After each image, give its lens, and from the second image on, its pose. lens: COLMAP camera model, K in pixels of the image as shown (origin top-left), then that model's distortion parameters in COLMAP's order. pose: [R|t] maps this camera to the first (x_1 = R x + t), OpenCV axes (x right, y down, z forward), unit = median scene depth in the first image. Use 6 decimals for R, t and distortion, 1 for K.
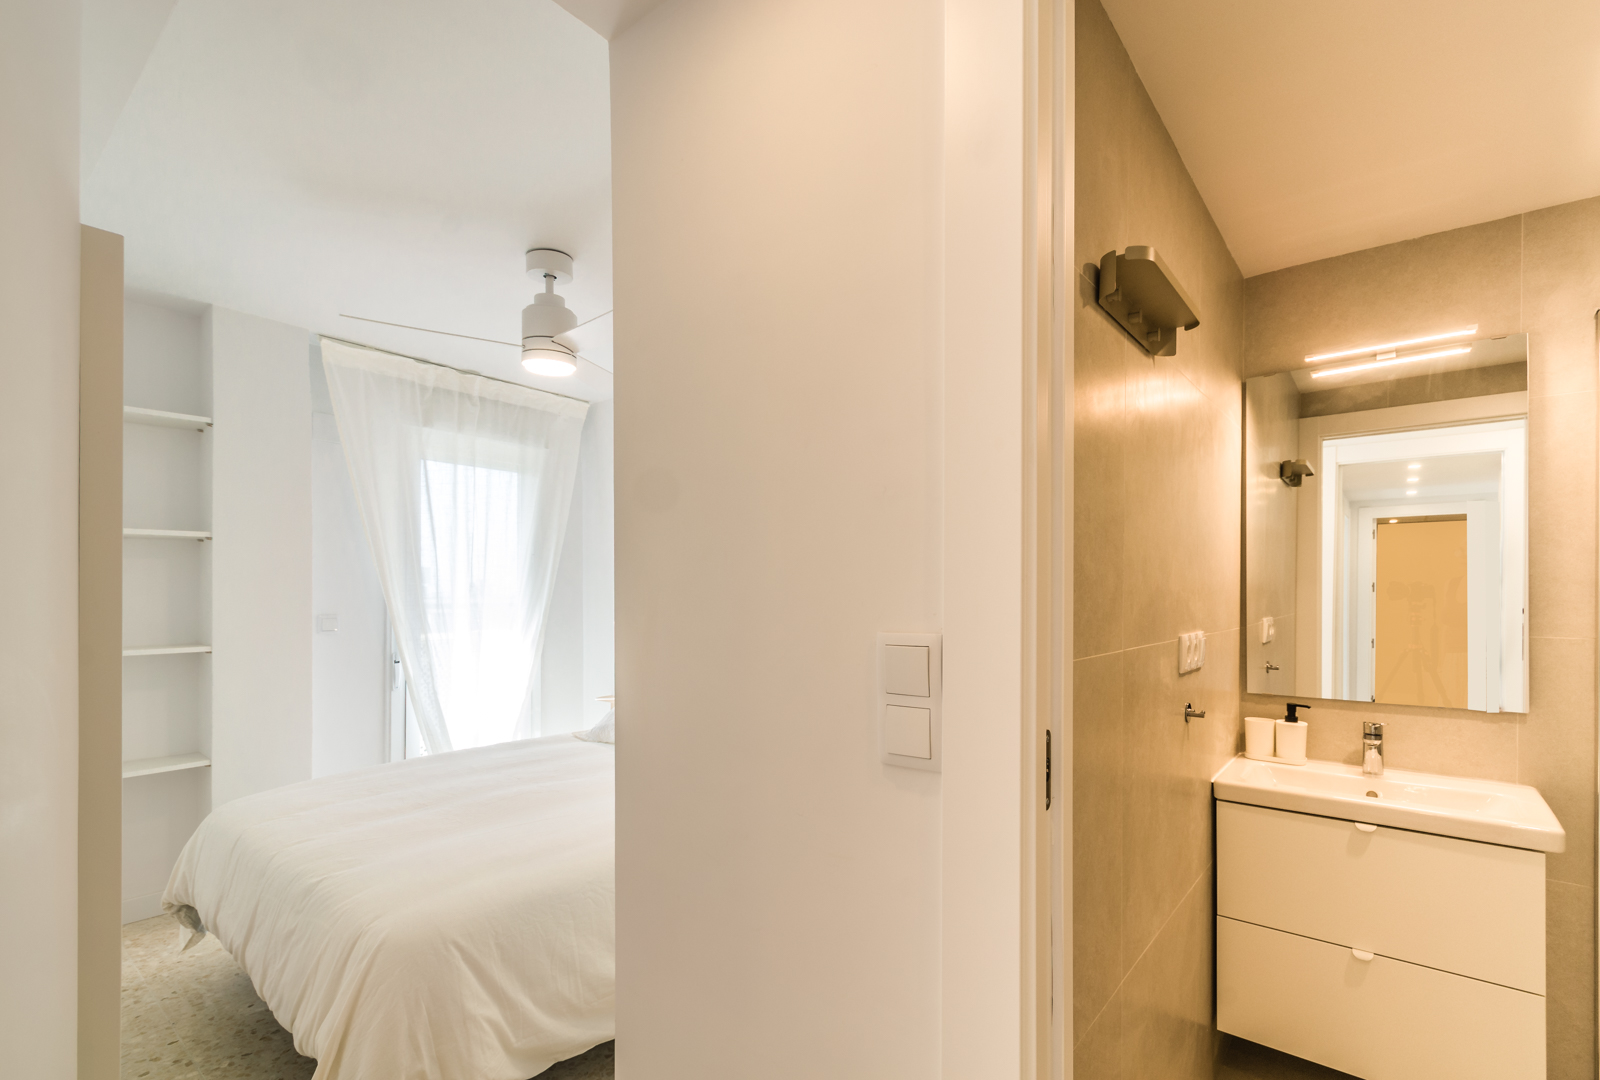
lens RADIAL K [[720.3, 0, 797.7], [0, 720.3, 590.1], [0, 0, 1]] dist [0.002506, -0.000132]
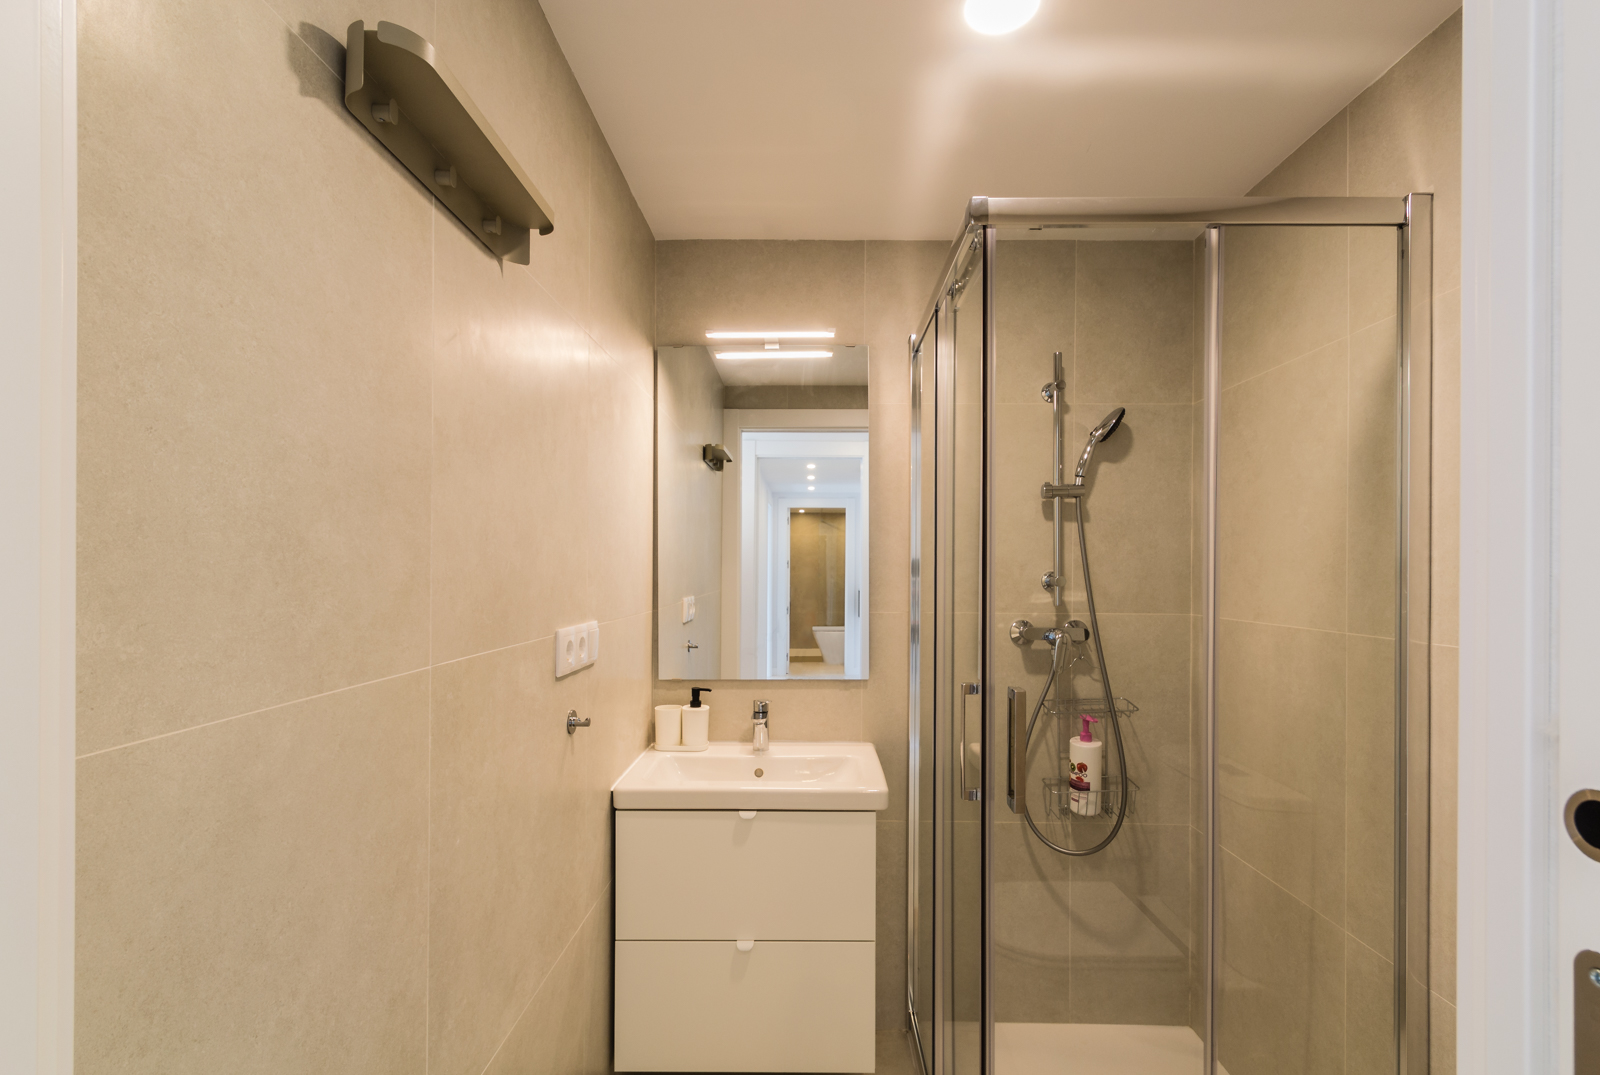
lens RADIAL K [[724.8, 0, 801.4], [0, 724.8, 569.2], [0, 0, 1]] dist [0.000781, -0.000086]
pose [[0.775037, -0.002174, 0.631912, 0.186935], [-0.001298, 0.999987, 0.005031, -0.008042], [-0.631914, -0.004720, 0.775024, 0.162022]]
